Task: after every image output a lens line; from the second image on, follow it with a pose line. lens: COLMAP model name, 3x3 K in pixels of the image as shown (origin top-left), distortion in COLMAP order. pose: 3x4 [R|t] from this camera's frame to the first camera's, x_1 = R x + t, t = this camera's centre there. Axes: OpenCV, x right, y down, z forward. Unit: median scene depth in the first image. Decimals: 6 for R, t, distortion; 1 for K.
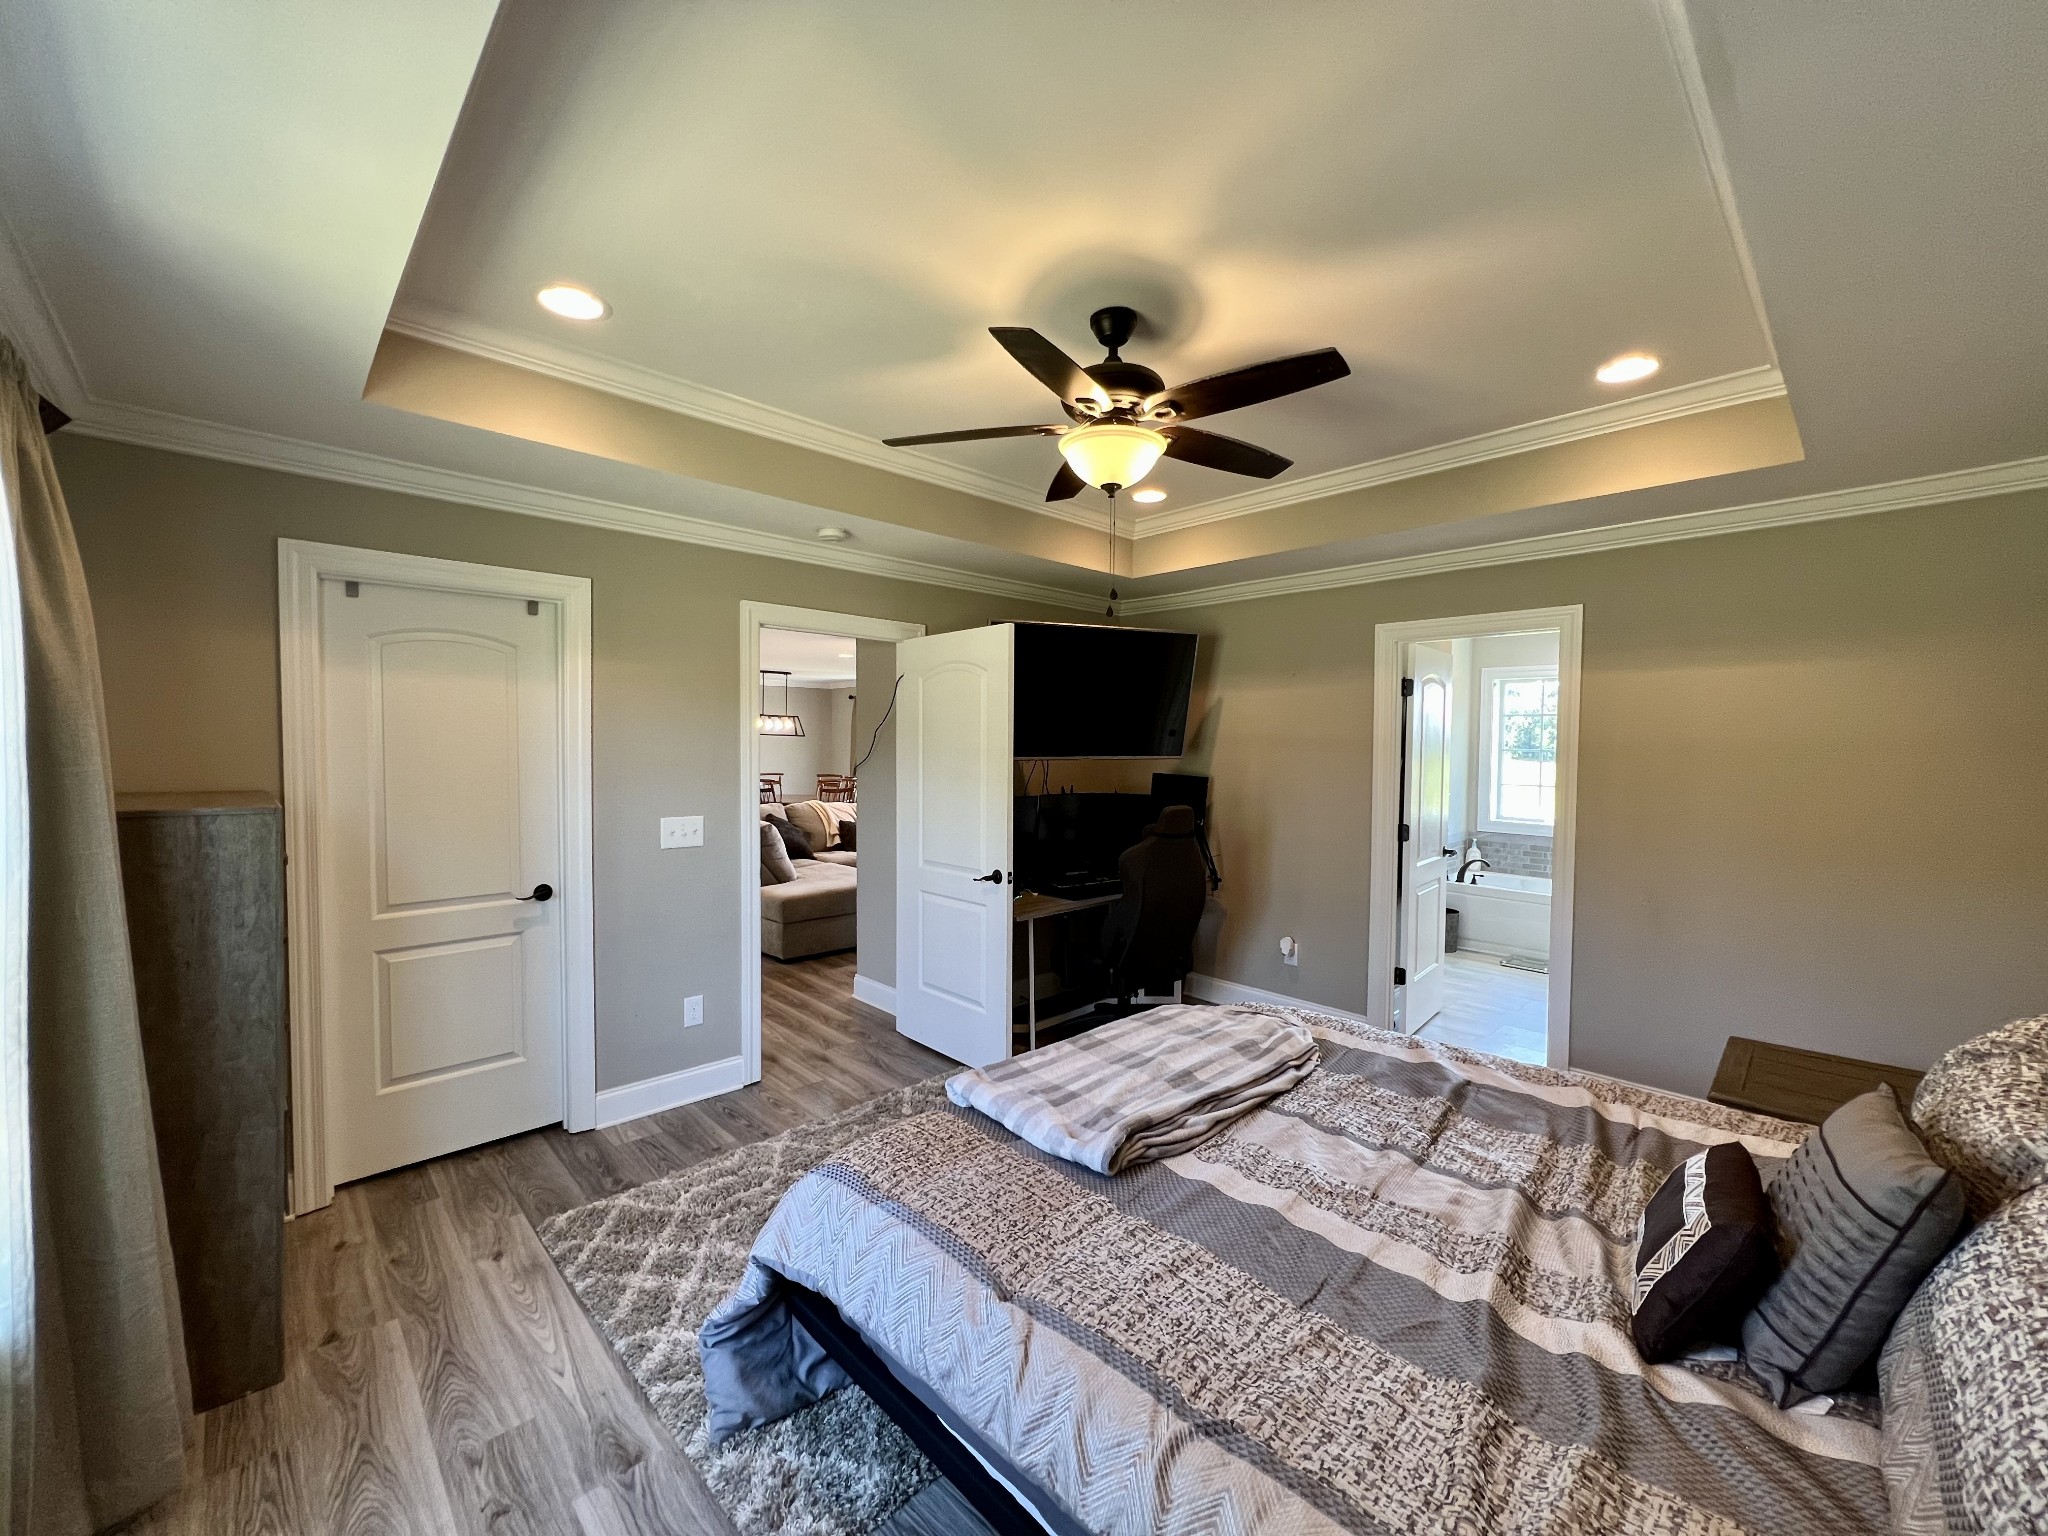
lens RADIAL K [[818.7, 0, 1025.9], [0, 818.7, 771.0], [0, 0, 1]] dist [-0.000484, 0.000226]
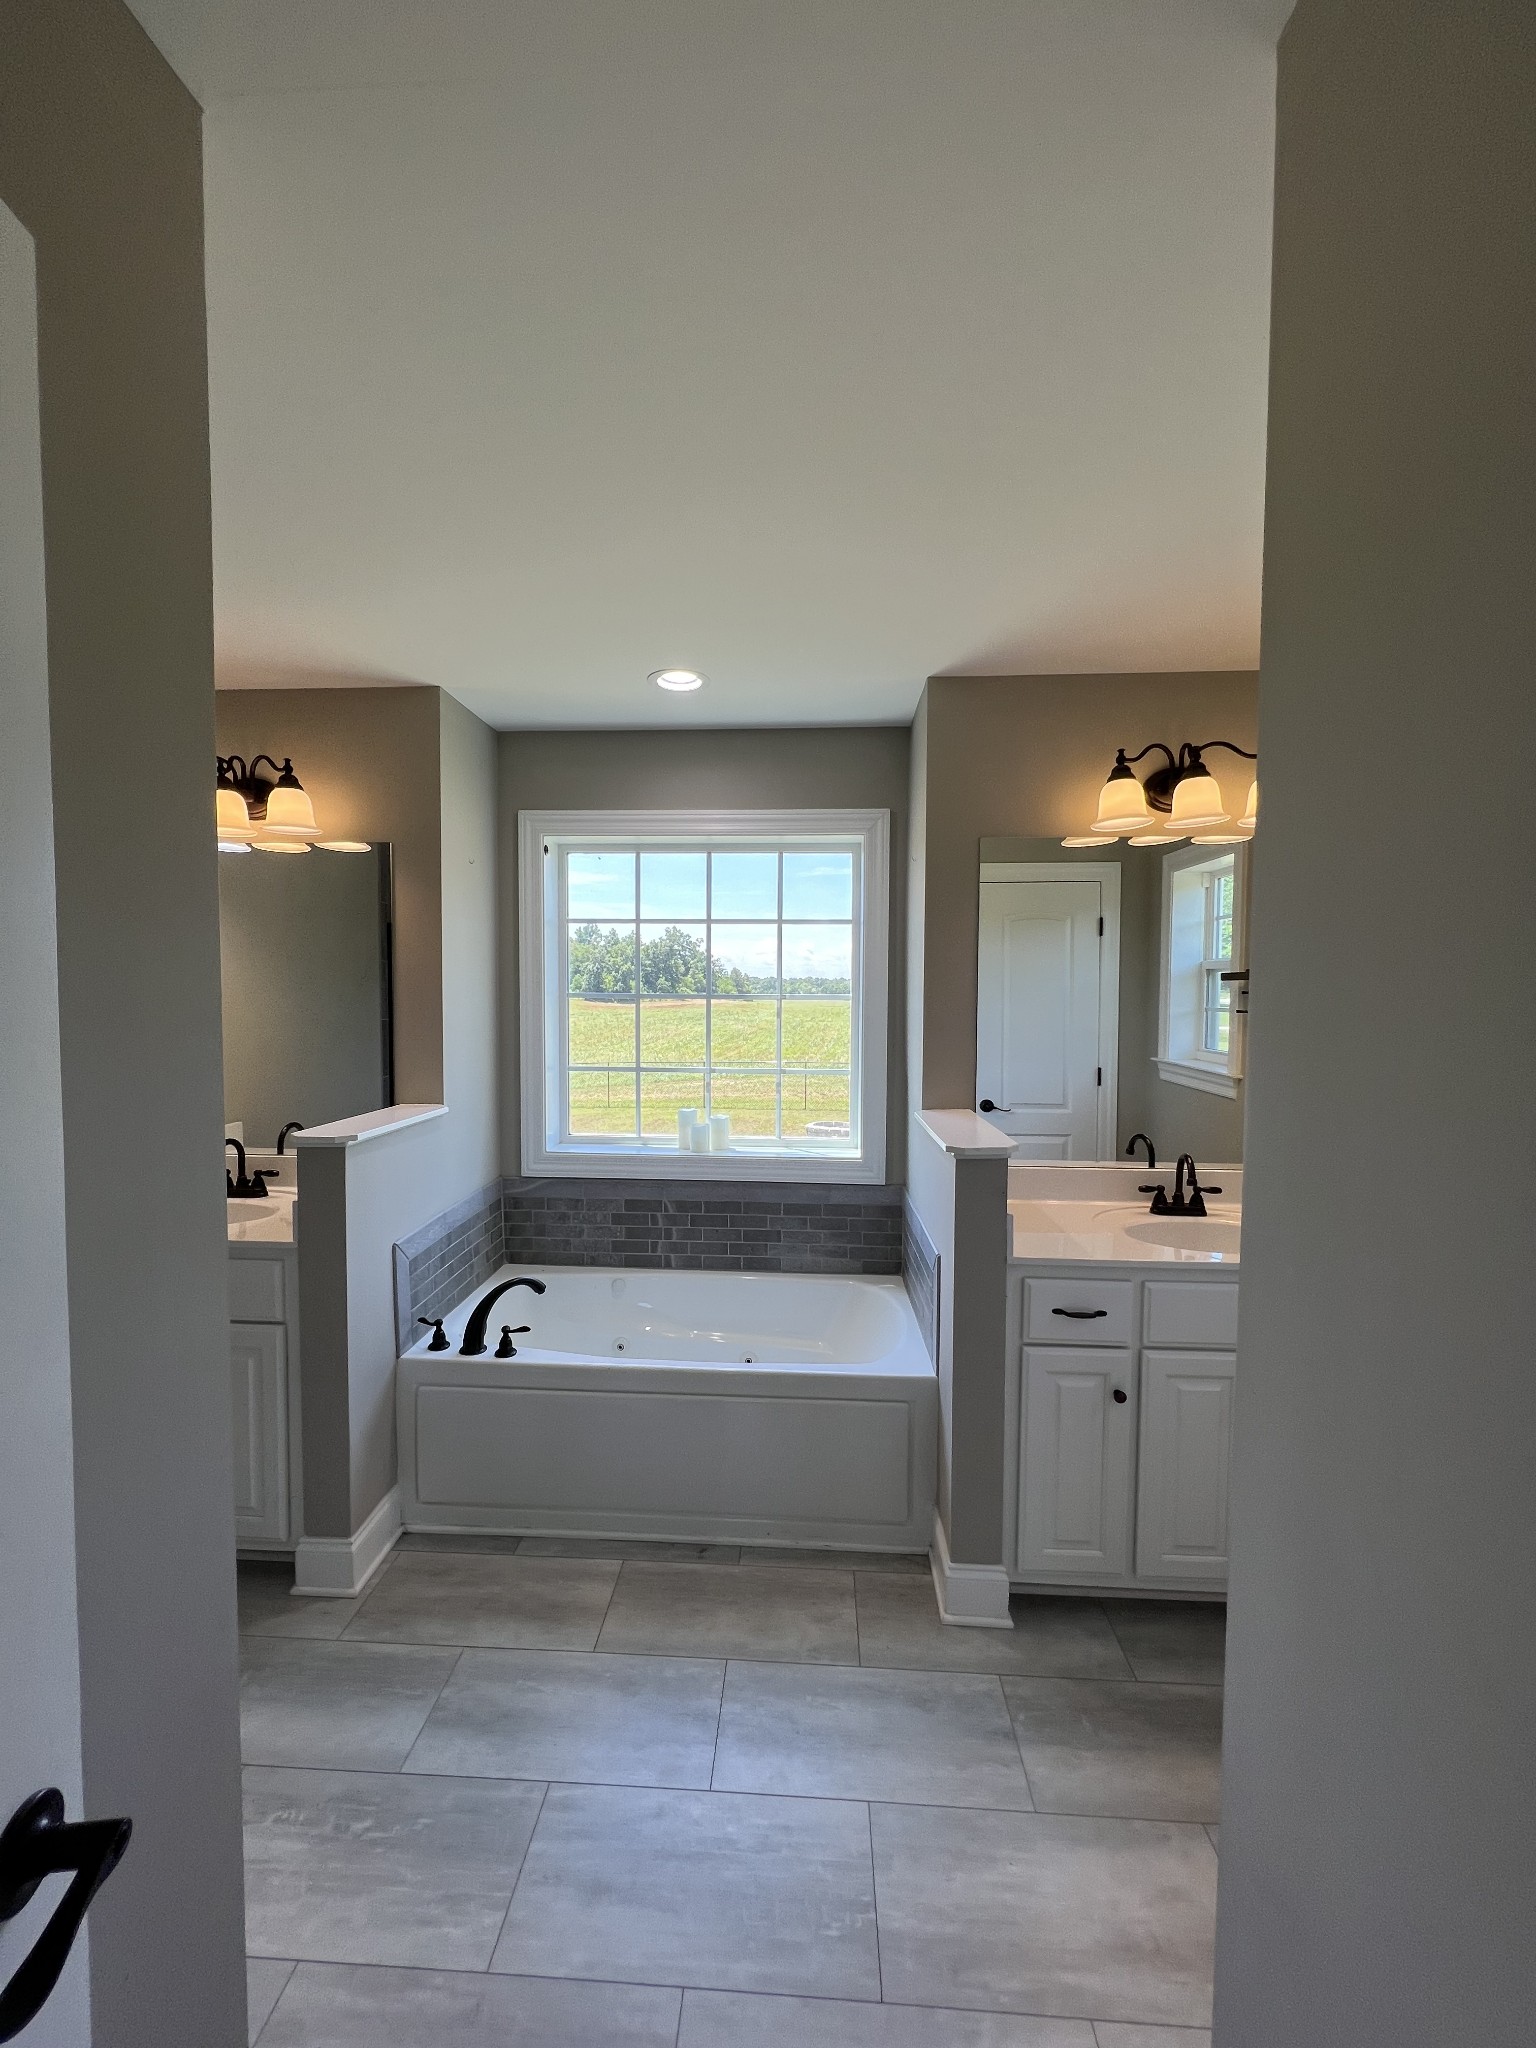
lens RADIAL K [[813.6, 0, 766.6], [0, 813.6, 1027.5], [0, 0, 1]] dist [-0.002691, -0.000263]
pose [[0.727980, -0.038465, 0.684519, 0.356845], [0.027602, 0.999260, 0.026796, -0.016750], [-0.685043, -0.000613, 0.728503, 0.599335]]
